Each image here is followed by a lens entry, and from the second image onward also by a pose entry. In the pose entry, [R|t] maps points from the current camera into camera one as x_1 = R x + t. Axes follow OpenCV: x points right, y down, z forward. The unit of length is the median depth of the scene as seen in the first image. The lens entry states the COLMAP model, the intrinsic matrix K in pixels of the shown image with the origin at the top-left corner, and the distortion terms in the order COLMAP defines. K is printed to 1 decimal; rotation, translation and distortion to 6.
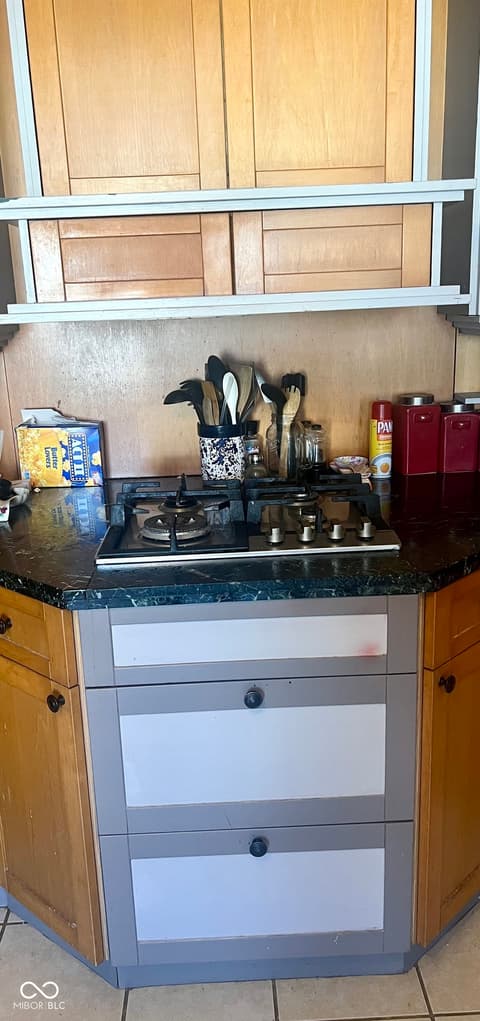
lens RADIAL K [[788.0, 0, 239.0], [0, 788.0, 539.9], [0, 0, 1]] dist [0.010272, -0.007934]
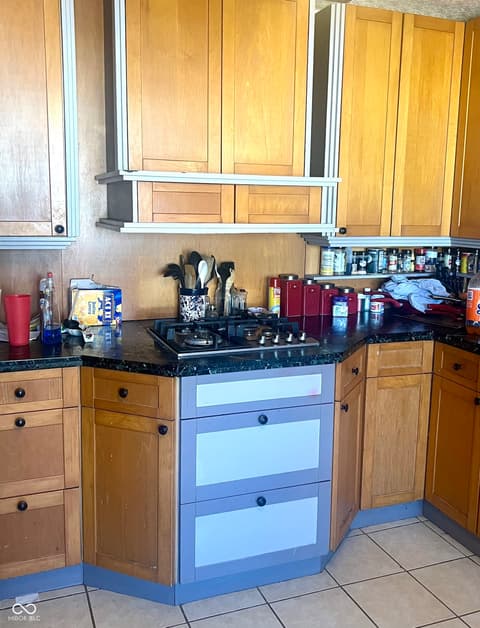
lens RADIAL K [[617.0, 0, 240.0], [0, 617.0, 314.0], [0, 0, 1]] dist [0.014217, 0.011069]
pose [[0.938256, -0.004678, 0.345909, -0.415834], [0.049807, 0.991317, -0.121693, 0.088221], [-0.342337, 0.131408, 0.930343, -0.343664]]
